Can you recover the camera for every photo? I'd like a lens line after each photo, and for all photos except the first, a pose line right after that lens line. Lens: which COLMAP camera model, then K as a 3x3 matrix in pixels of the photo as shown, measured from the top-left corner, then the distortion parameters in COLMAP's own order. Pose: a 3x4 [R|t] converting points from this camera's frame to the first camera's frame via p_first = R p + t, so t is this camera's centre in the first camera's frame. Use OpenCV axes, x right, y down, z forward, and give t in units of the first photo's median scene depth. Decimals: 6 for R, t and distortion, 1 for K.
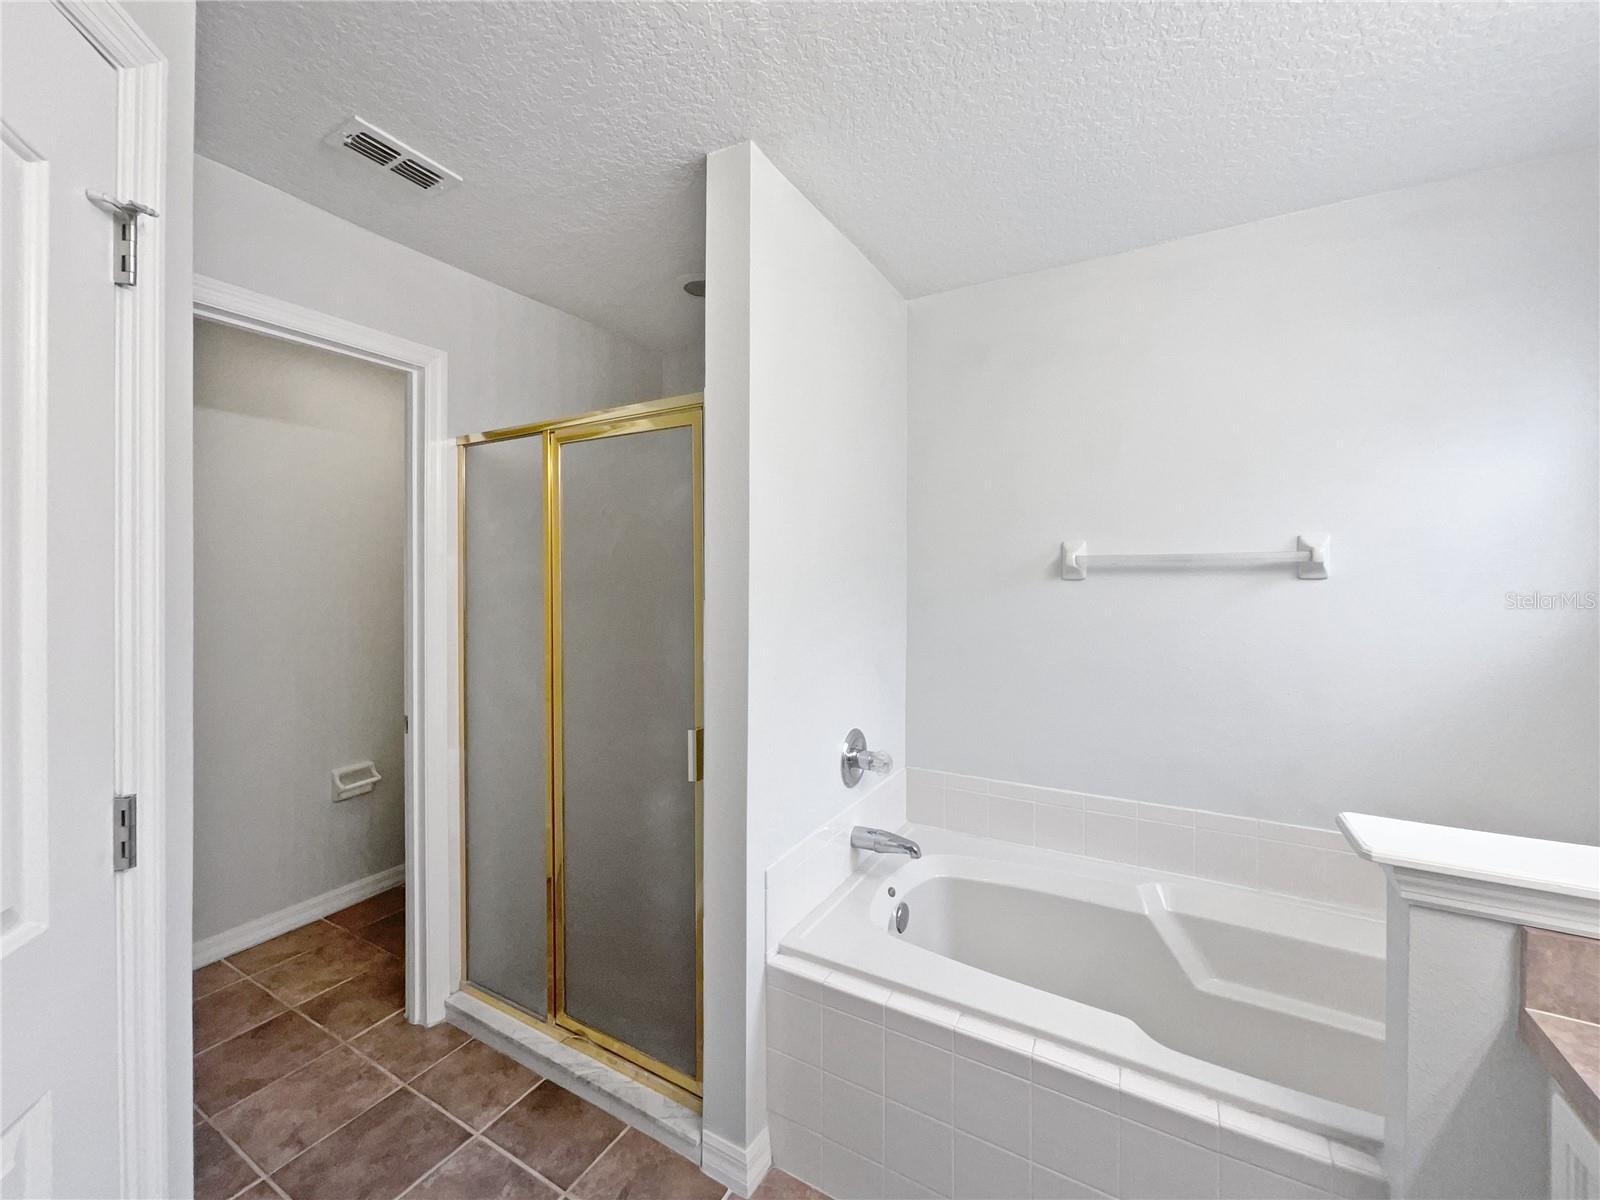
lens RADIAL K [[646.4, 0, 802.2], [0, 646.4, 582.6], [0, 0, 1]] dist [-0.000210, -0.000002]
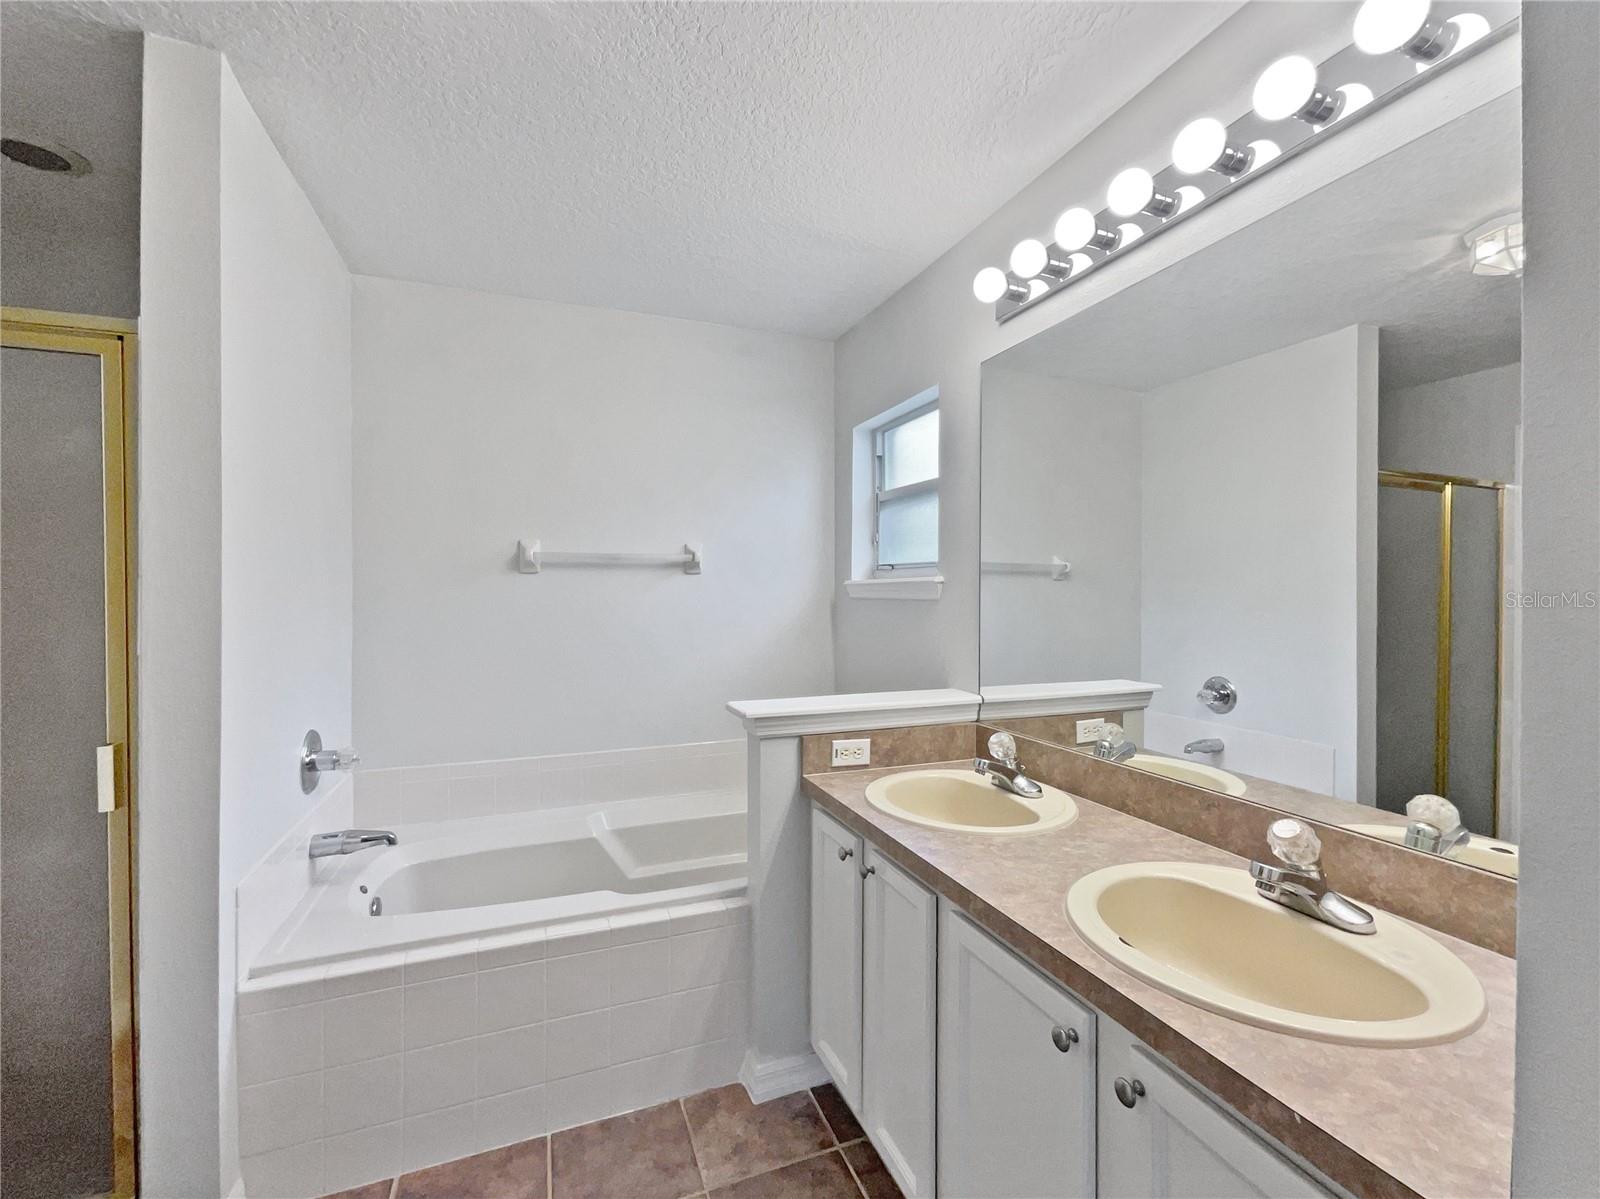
lens RADIAL K [[657.7, 0, 800.0], [0, 657.7, 599.5], [0, 0, 1]] dist [0.001256, 0.000226]
pose [[0.633187, -0.010593, 0.773926, -0.209881], [0.004958, 0.999941, 0.009631, 0.039282], [-0.773983, -0.002261, 0.633202, -0.130318]]
